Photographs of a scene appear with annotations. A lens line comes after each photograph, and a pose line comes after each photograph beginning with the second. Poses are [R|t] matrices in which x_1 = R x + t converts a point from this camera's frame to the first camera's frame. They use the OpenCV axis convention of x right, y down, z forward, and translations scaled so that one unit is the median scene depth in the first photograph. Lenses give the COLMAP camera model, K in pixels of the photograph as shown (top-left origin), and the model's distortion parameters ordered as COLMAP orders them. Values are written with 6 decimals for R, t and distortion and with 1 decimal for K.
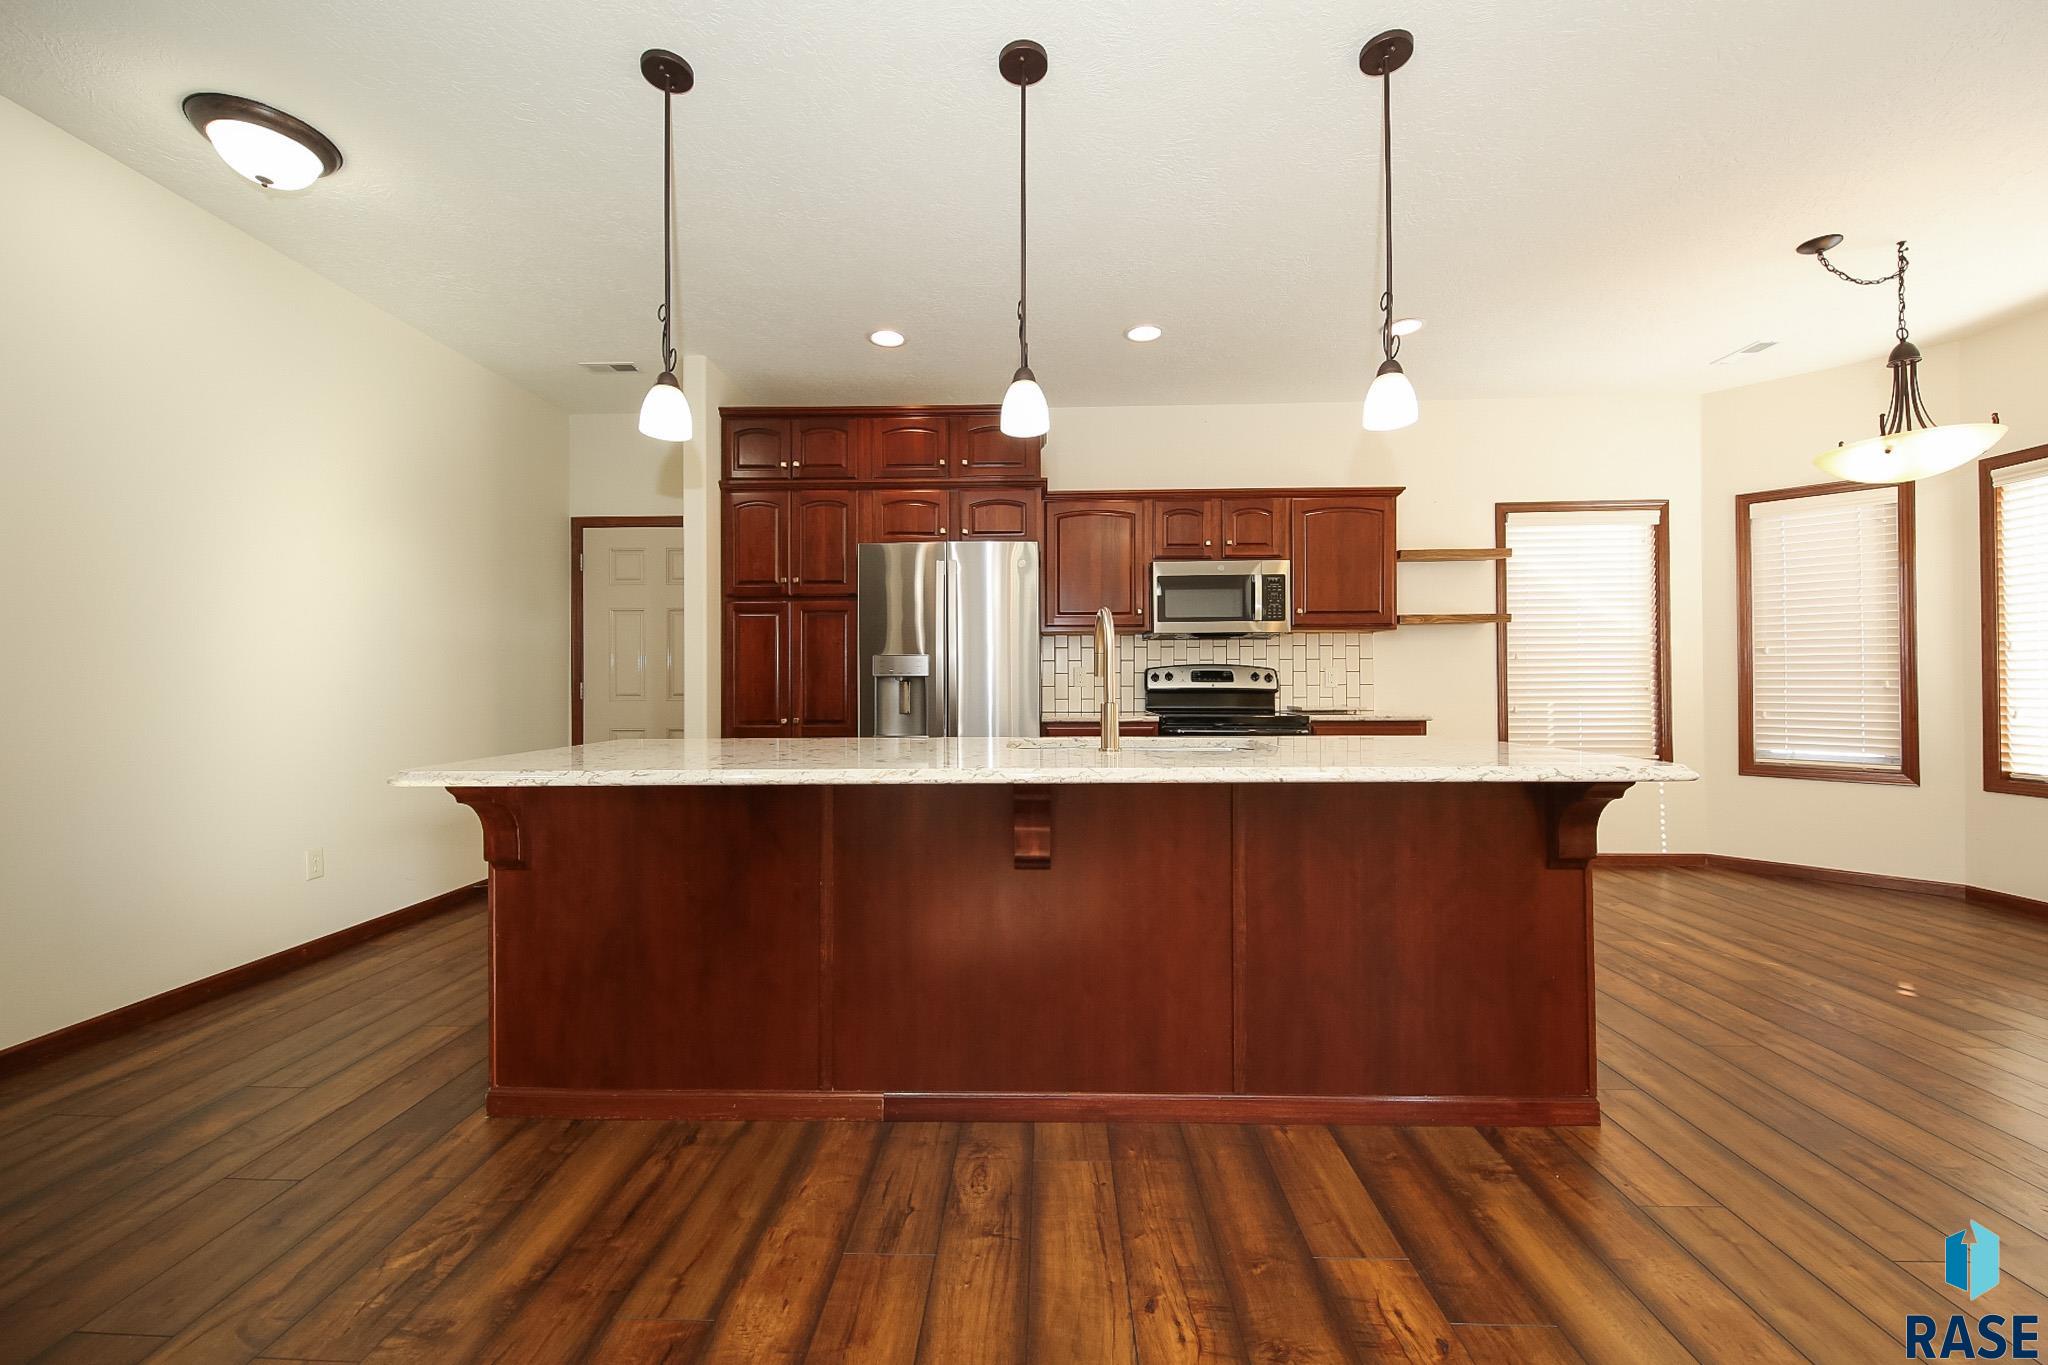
lens RADIAL K [[787.8, 0, 1014.7], [0, 787.8, 677.1], [0, 0, 1]] dist [0.005908, -0.003214]
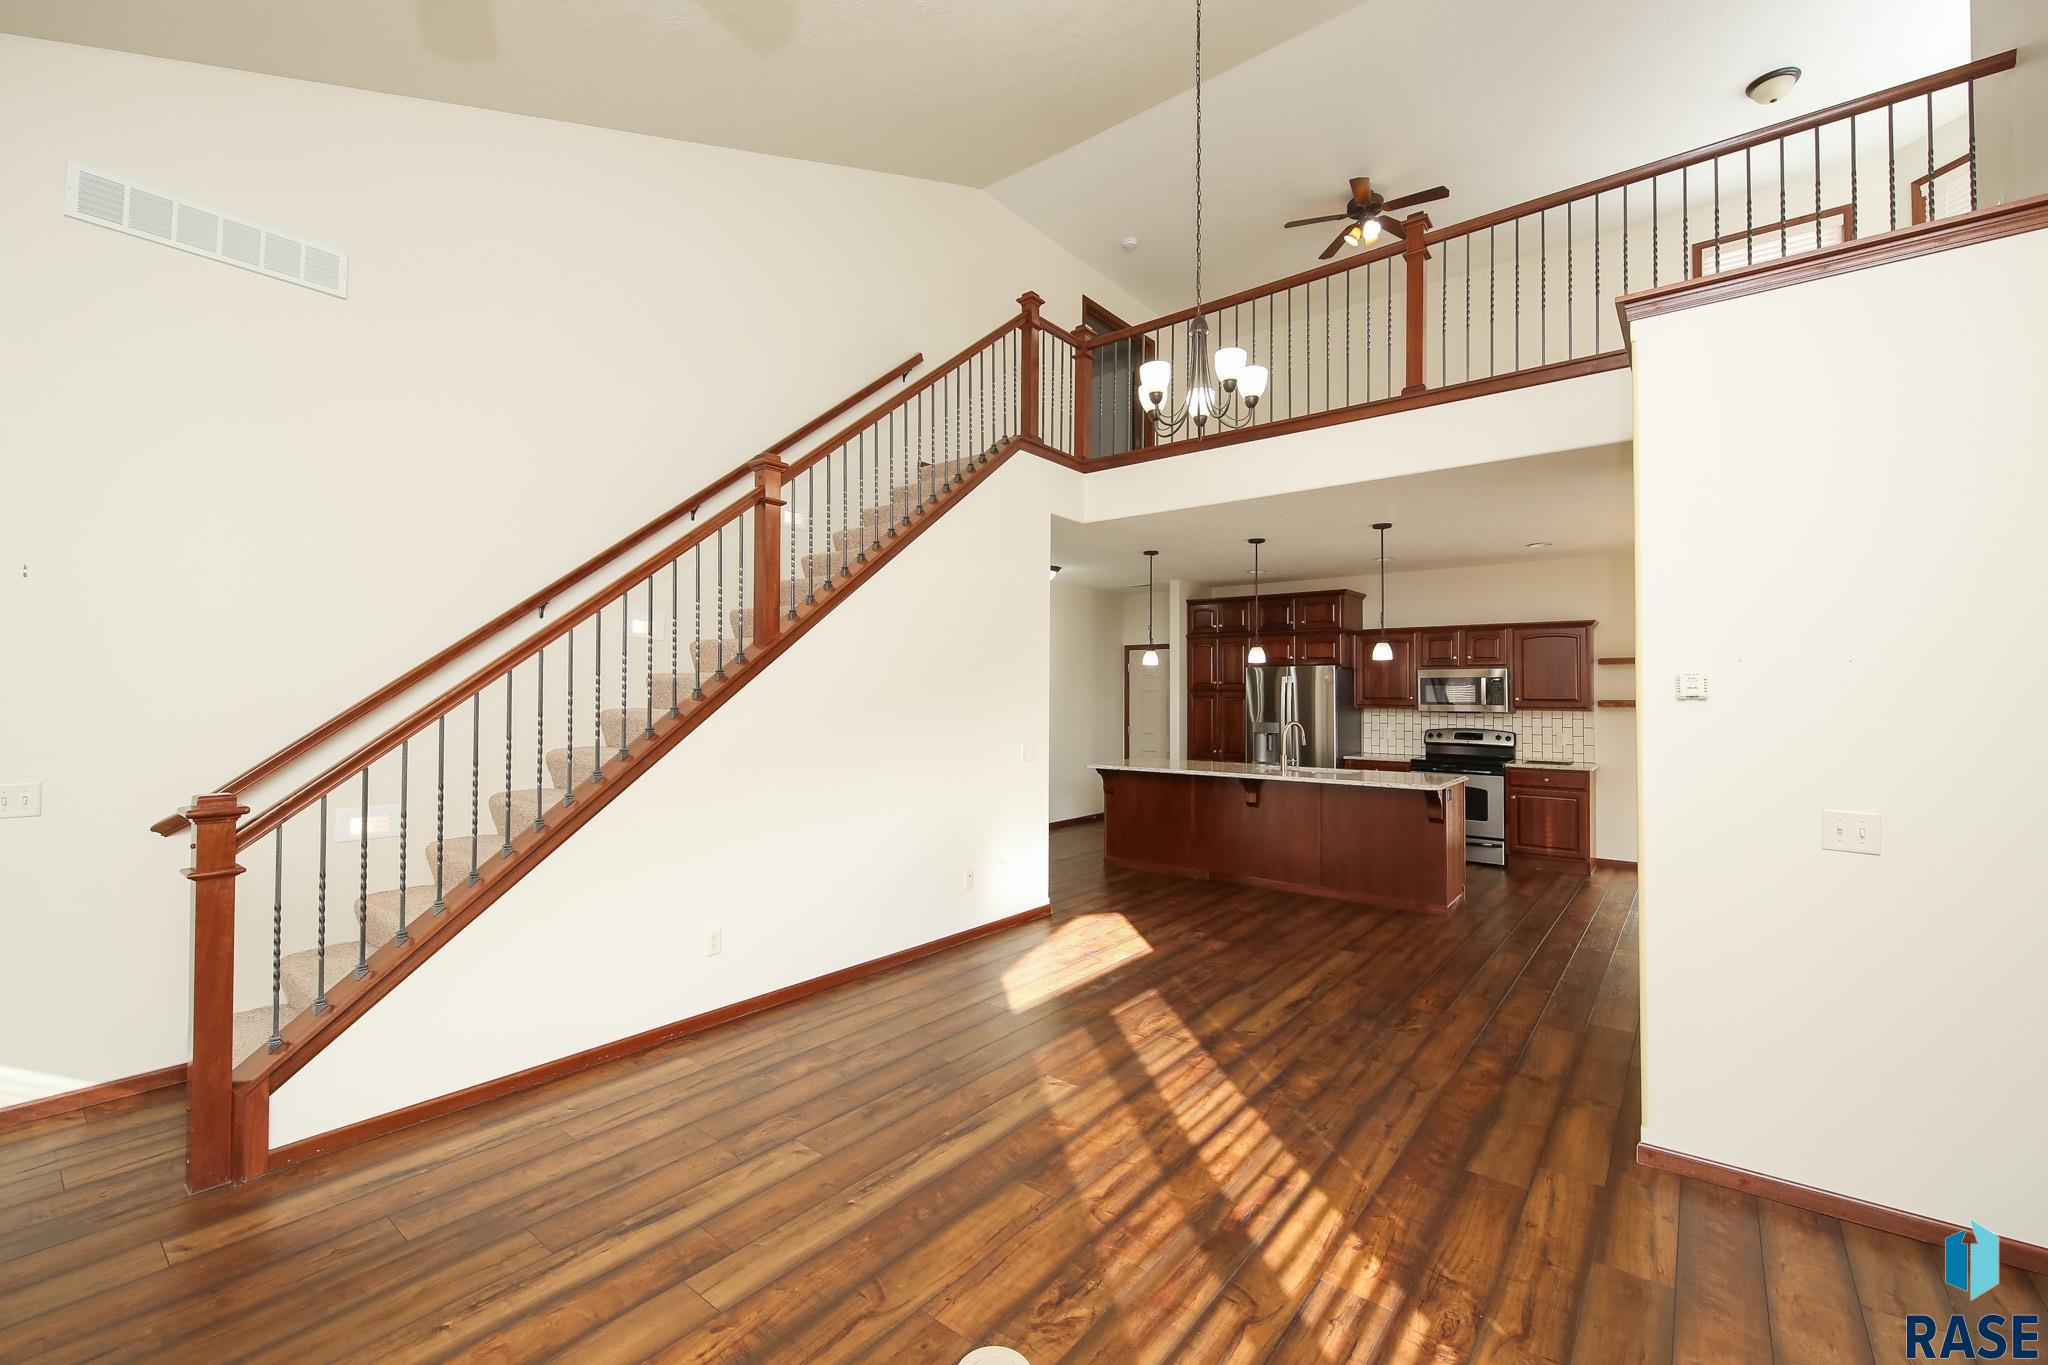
lens RADIAL K [[844.5, 0, 1018.8], [0, 844.5, 681.1], [0, 0, 1]] dist [0.009662, -0.004631]
pose [[0.795001, -0.000884, -0.606608, 0.627072], [-0.003088, 0.999980, -0.005504, -0.112158], [0.606601, 0.006249, 0.794982, -1.048911]]
